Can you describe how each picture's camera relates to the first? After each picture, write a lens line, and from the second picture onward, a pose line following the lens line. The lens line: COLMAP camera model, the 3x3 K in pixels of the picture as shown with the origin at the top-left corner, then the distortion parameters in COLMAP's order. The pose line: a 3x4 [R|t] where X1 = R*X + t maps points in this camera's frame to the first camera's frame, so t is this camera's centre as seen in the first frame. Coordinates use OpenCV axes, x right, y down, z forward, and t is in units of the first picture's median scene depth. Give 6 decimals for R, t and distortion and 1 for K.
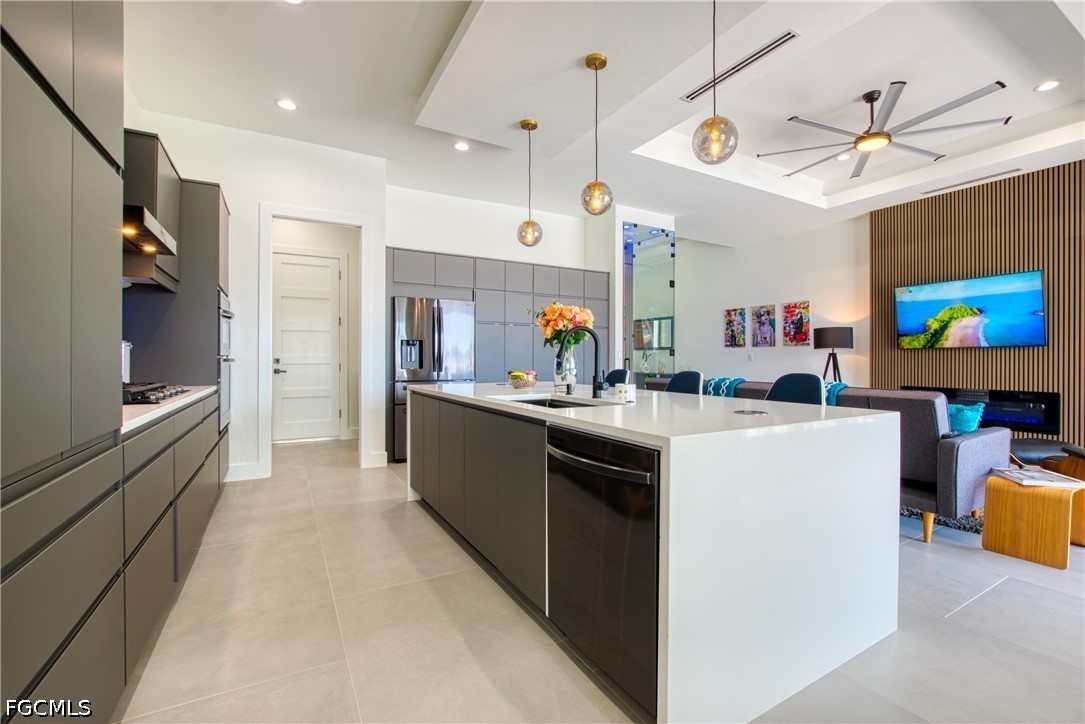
lens RADIAL K [[474.7, 0, 553.3], [0, 474.7, 359.4], [0, 0, 1]] dist [-0.017405, 0.001009]
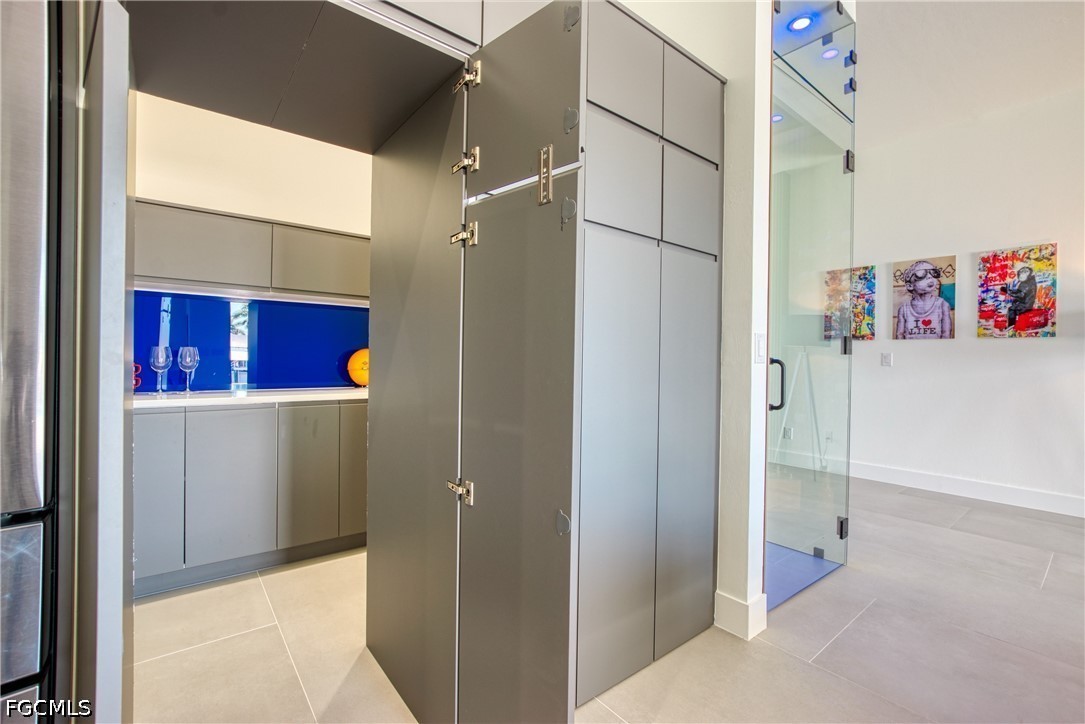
lens RADIAL K [[474.7, 0, 553.3], [0, 474.7, 359.4], [0, 0, 1]] dist [-0.017405, 0.001009]
pose [[0.988476, 0.012159, 0.150891, -0.029261], [-0.012676, 0.999917, 0.002465, -0.001171], [-0.150848, -0.004349, 0.988547, 0.582688]]
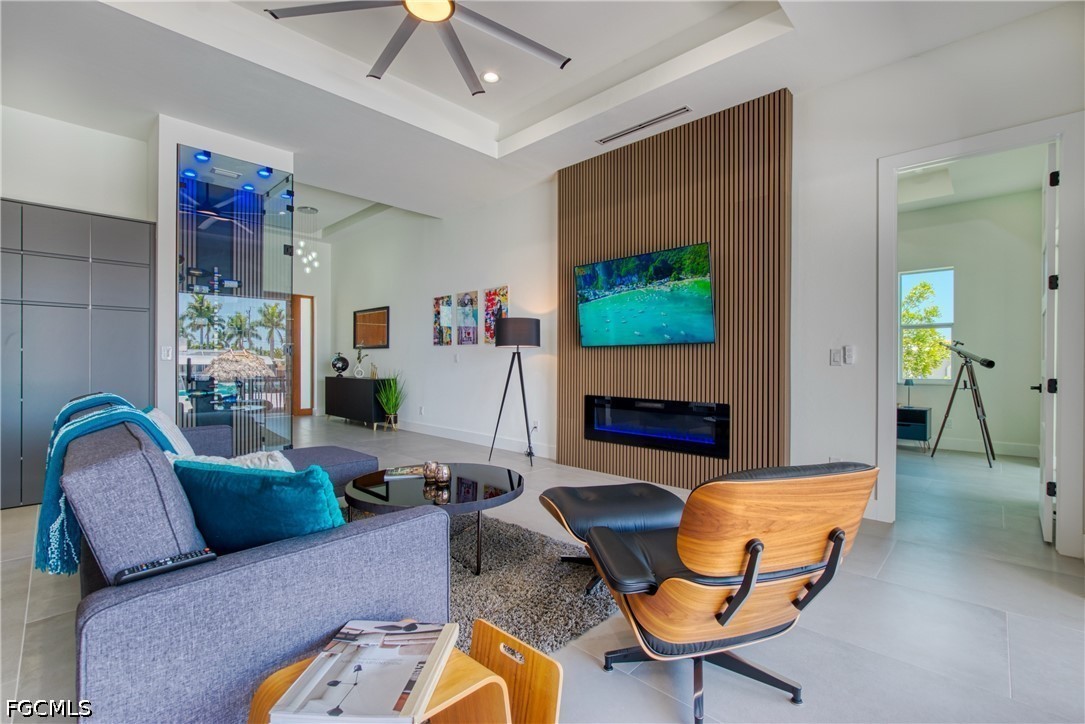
lens RADIAL K [[479.4, 0, 546.0], [0, 479.4, 360.7], [0, 0, 1]] dist [-0.034435, 0.000239]
pose [[0.959771, 0.003081, 0.280769, 0.362853], [-0.002565, 0.999994, -0.002203, 0.001527], [-0.280774, 0.001394, 0.959773, 0.209325]]
